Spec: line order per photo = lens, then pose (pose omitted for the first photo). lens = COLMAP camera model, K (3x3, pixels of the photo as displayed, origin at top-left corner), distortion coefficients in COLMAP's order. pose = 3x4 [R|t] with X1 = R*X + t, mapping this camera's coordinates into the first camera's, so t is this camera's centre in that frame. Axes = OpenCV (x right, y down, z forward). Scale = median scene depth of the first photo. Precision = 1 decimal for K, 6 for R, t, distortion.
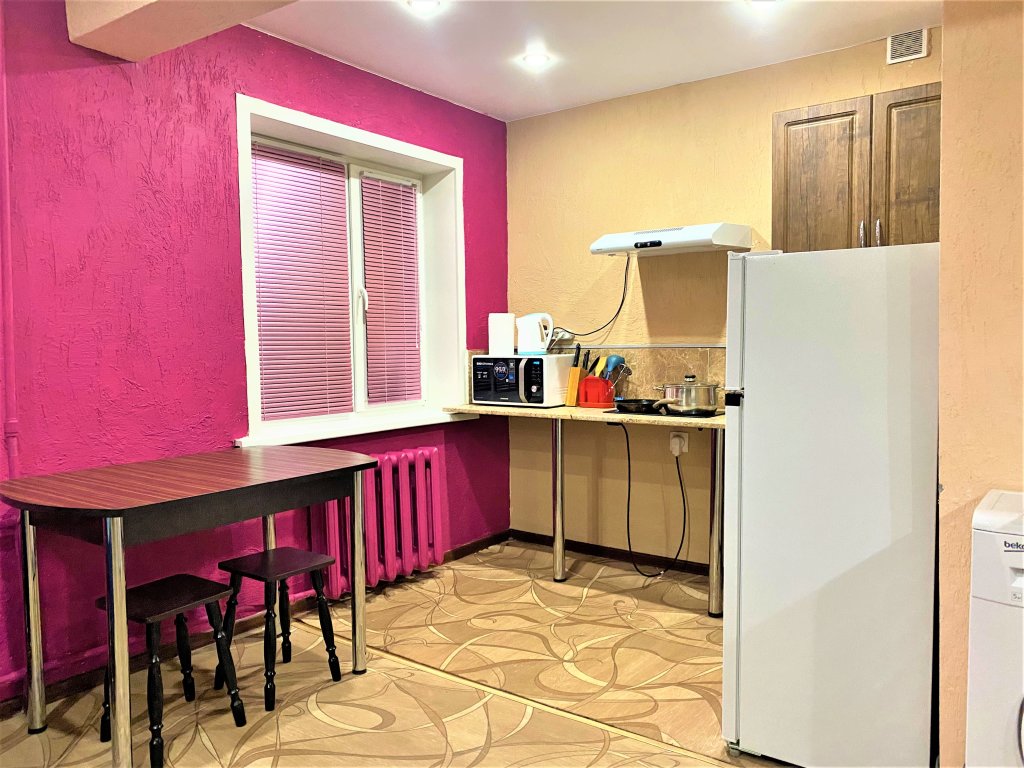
lens RADIAL K [[771.7, 0, 518.5], [0, 771.7, 394.3], [0, 0, 1]] dist [0.010905, -0.001042]
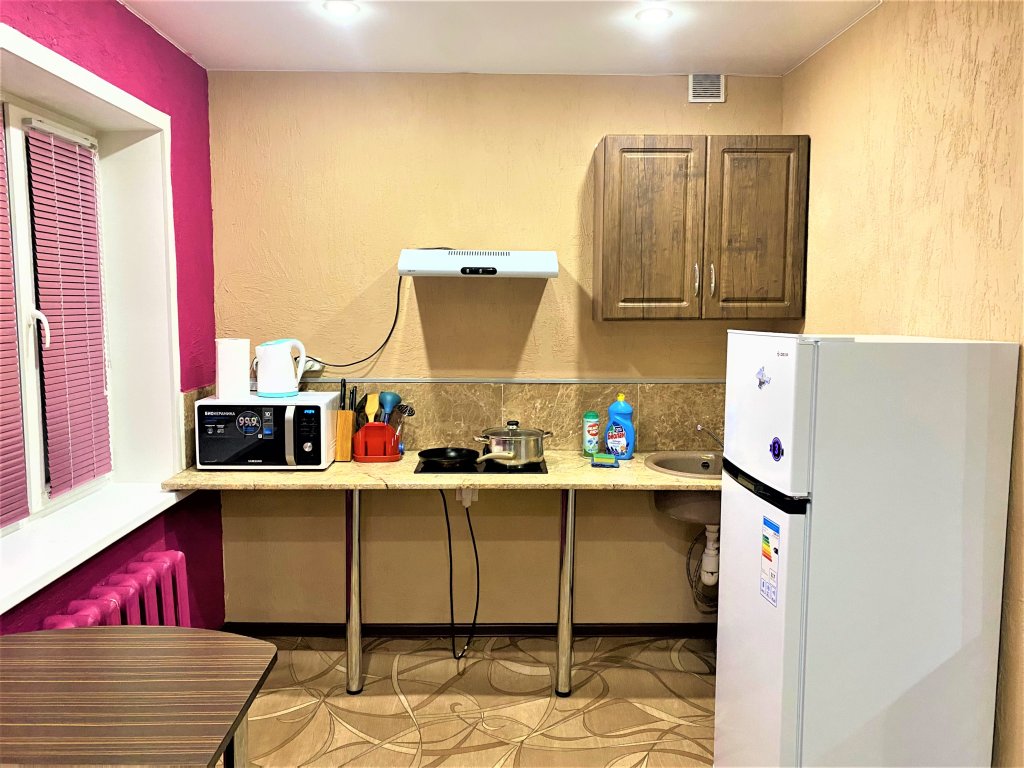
lens RADIAL K [[779.6, 0, 494.2], [0, 779.6, 374.2], [0, 0, 1]] dist [0.019874, -0.006776]
pose [[0.799275, -0.045387, 0.599249, -0.322918], [0.025314, 0.998802, 0.041885, -0.118210], [-0.600432, -0.018308, 0.799466, 0.322671]]
